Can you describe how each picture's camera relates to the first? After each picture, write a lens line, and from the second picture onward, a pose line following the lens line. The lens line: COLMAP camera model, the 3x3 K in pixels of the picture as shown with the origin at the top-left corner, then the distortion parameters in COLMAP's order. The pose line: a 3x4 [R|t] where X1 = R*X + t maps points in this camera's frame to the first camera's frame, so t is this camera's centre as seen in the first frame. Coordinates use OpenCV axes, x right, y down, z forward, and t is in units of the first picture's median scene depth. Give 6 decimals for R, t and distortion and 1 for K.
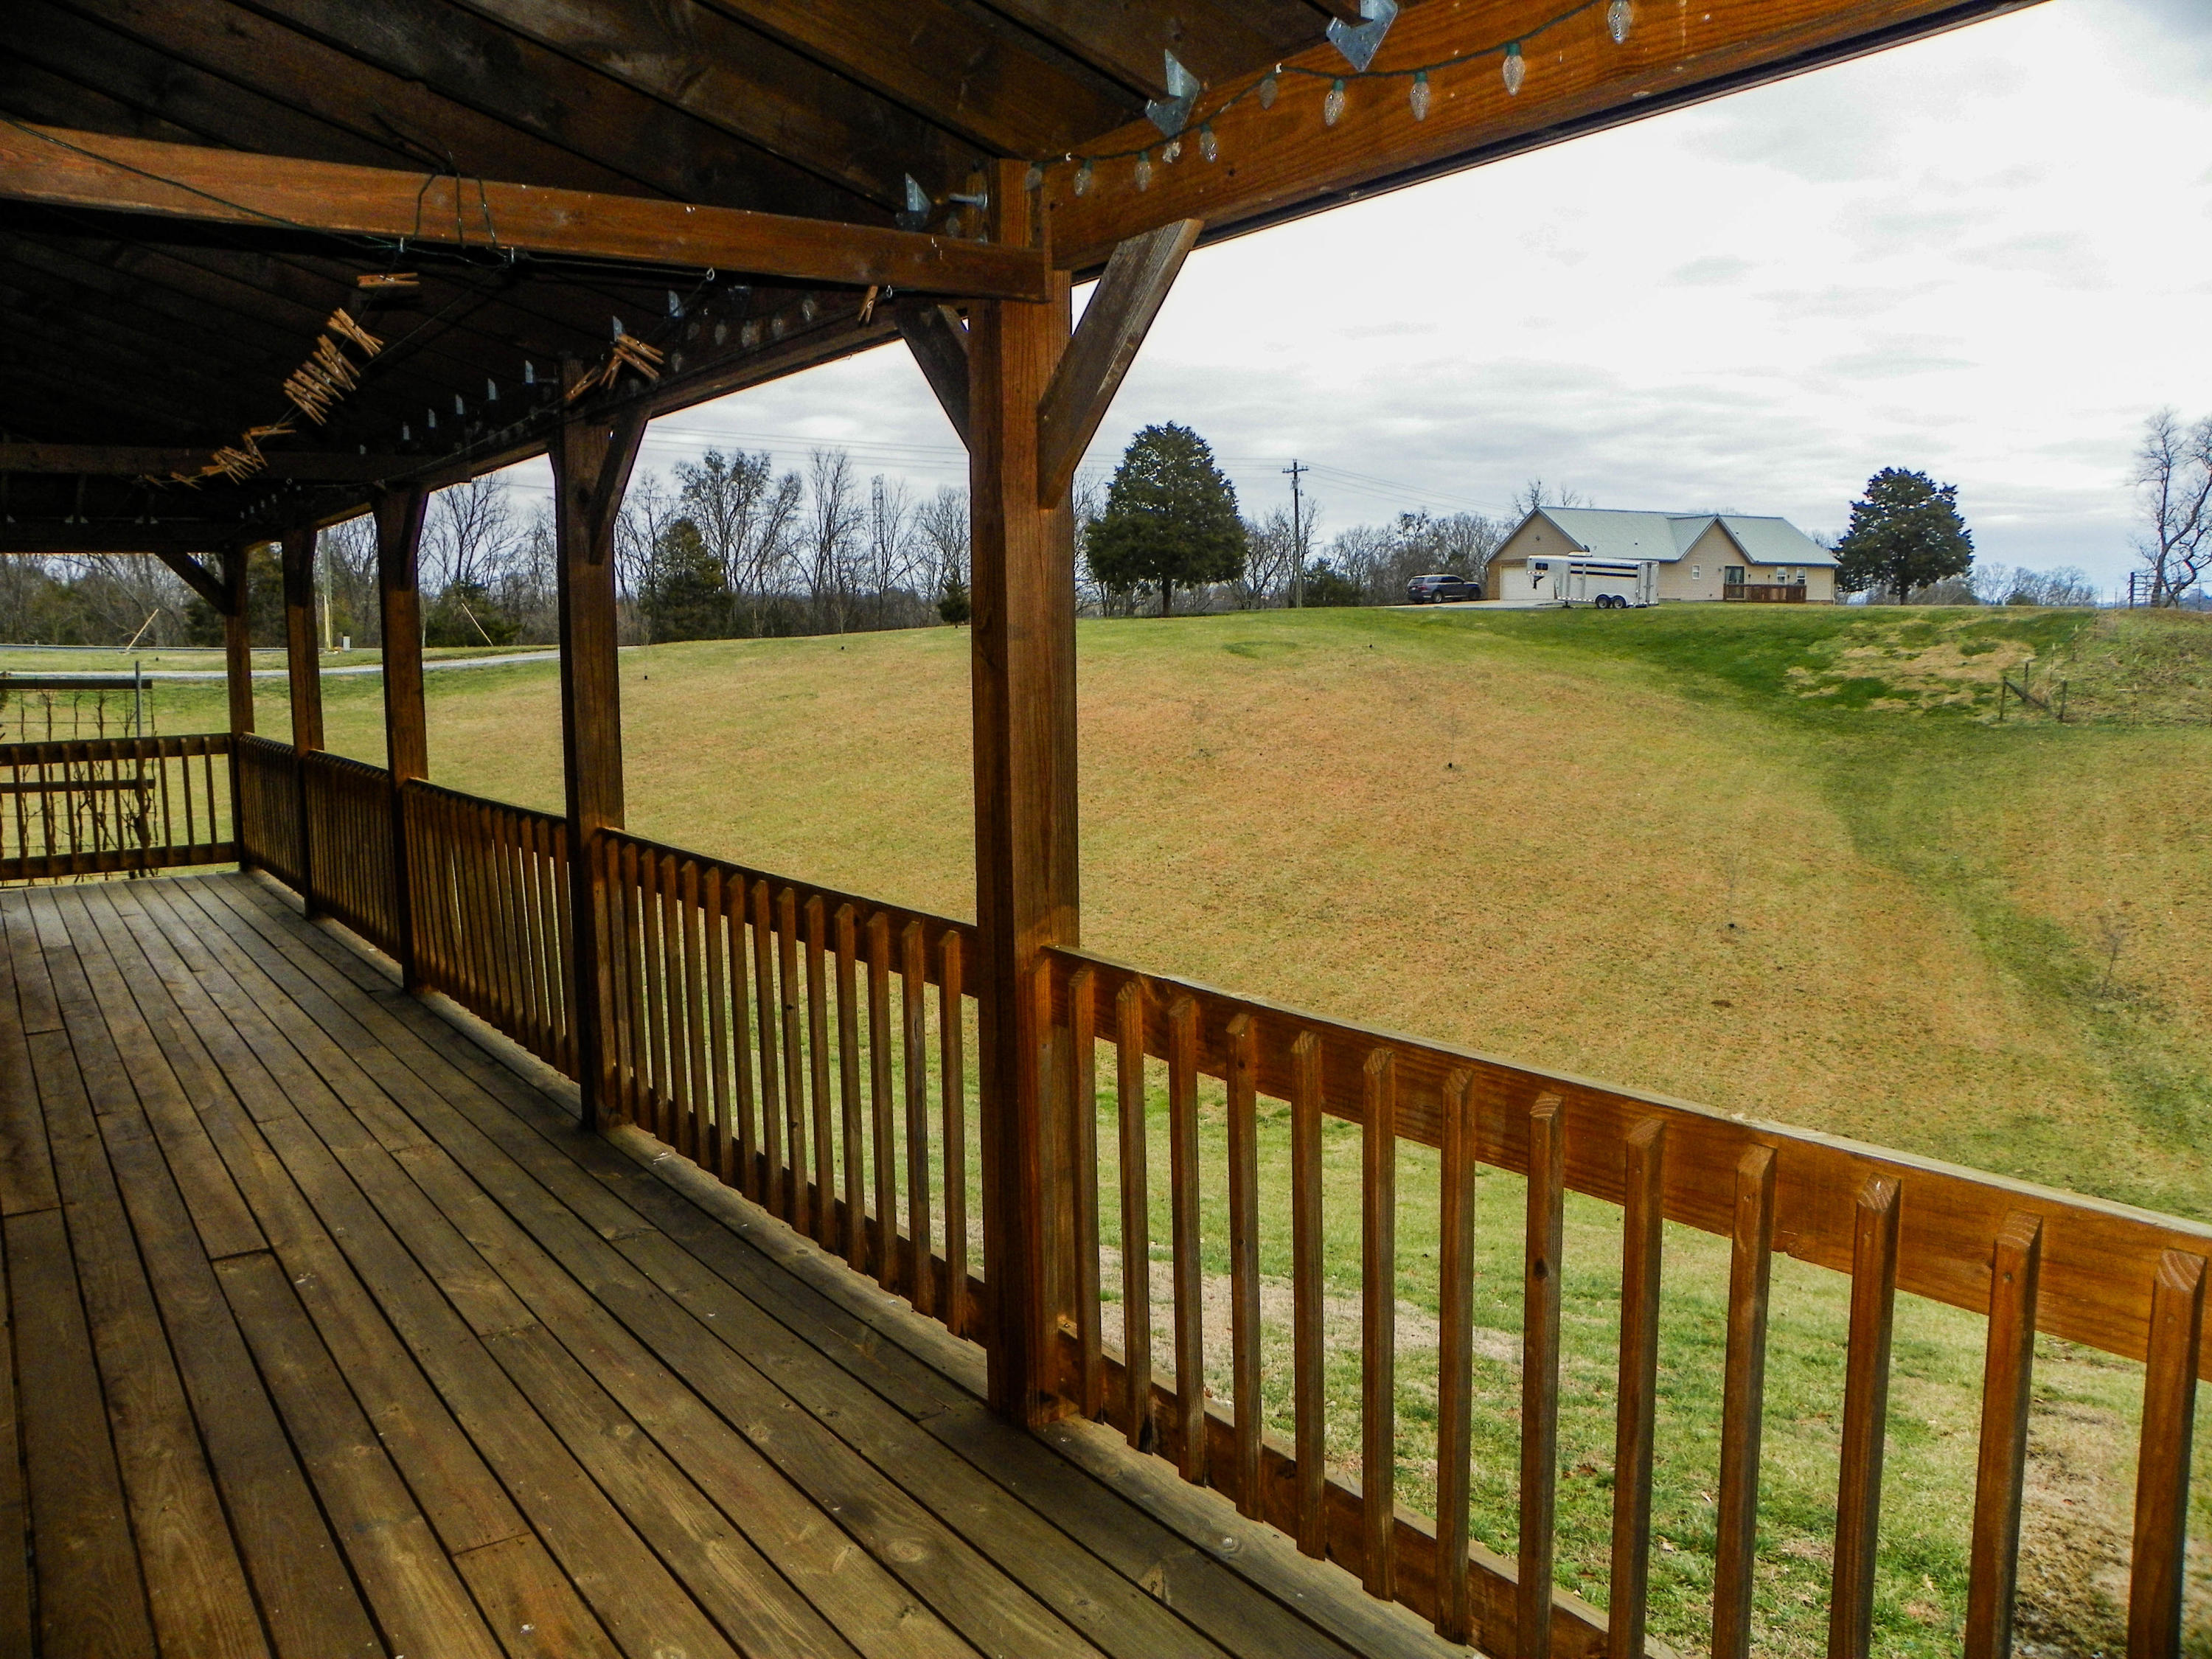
lens RADIAL K [[1668.0, 0, 1110.0], [0, 1668.0, 827.0], [0, 0, 1]] dist [-0.131711, 0.069727]
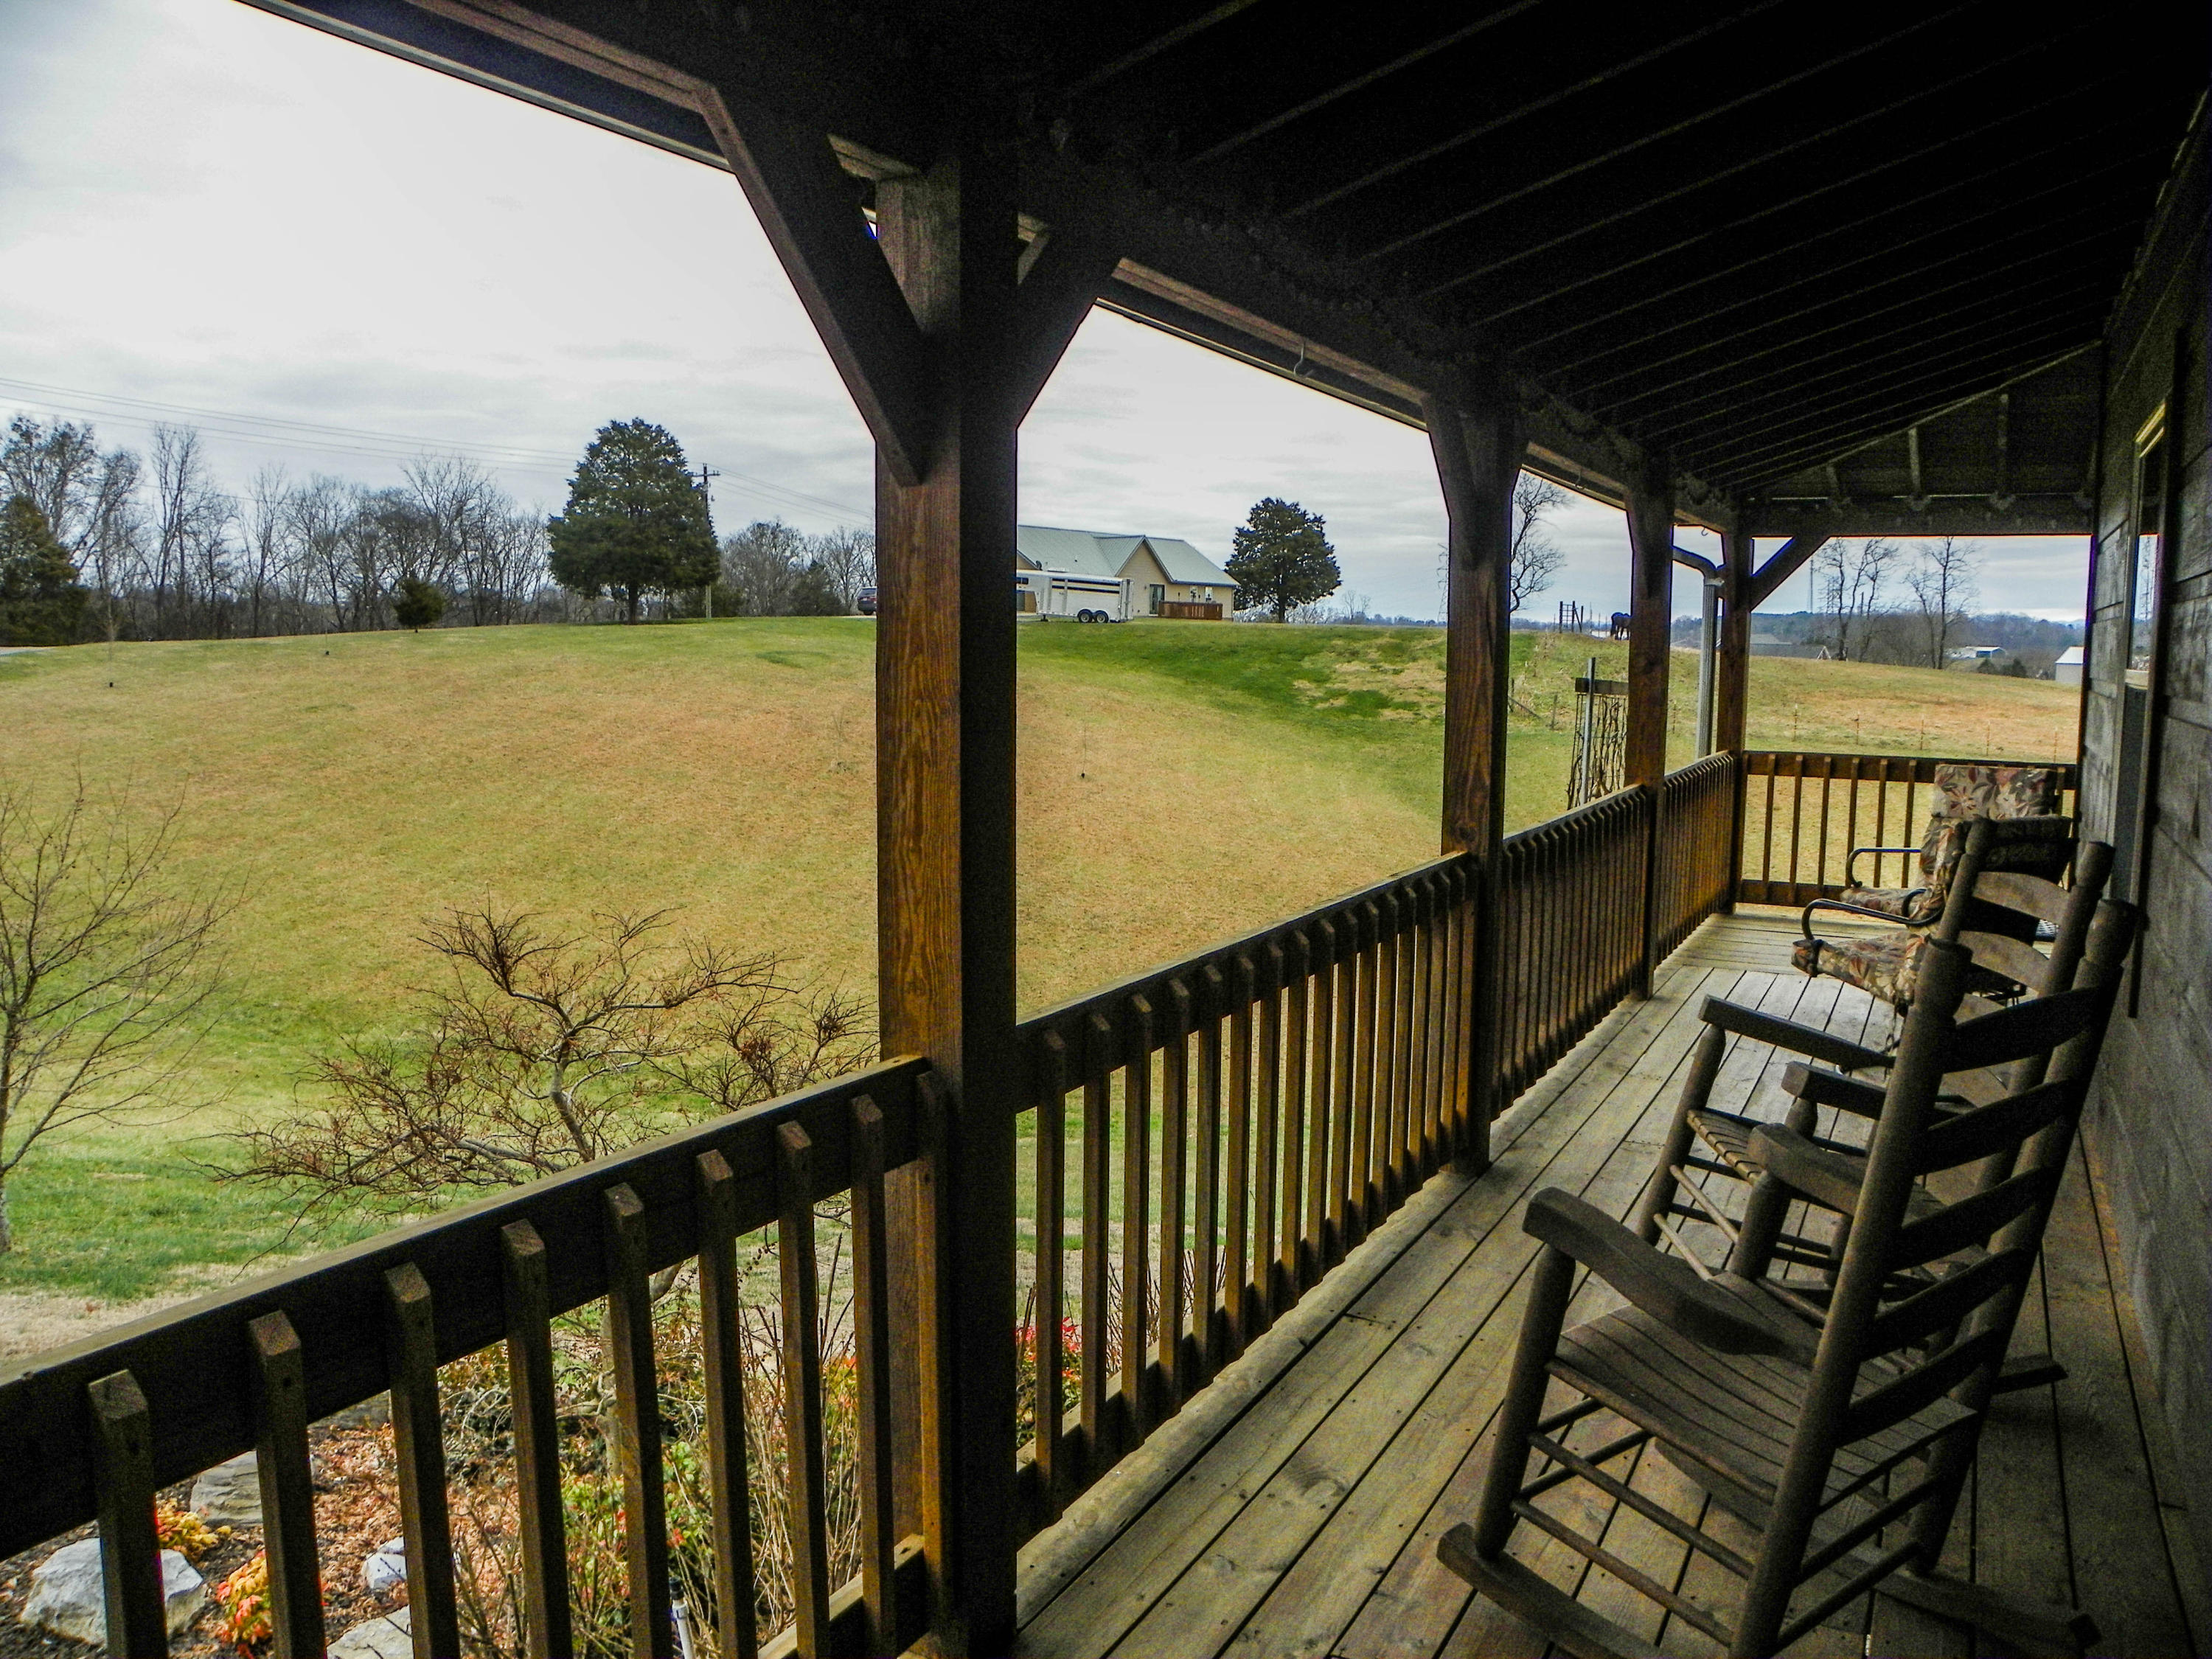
lens RADIAL K [[1668.0, 0, 1102.9], [0, 1668.0, 835.6], [0, 0, 1]] dist [-0.131711, 0.069727]
pose [[0.905344, -0.028515, 0.423721, -0.126788], [0.029244, 0.999561, 0.004782, -0.002805], [-0.423671, 0.008062, 0.905780, 0.039043]]
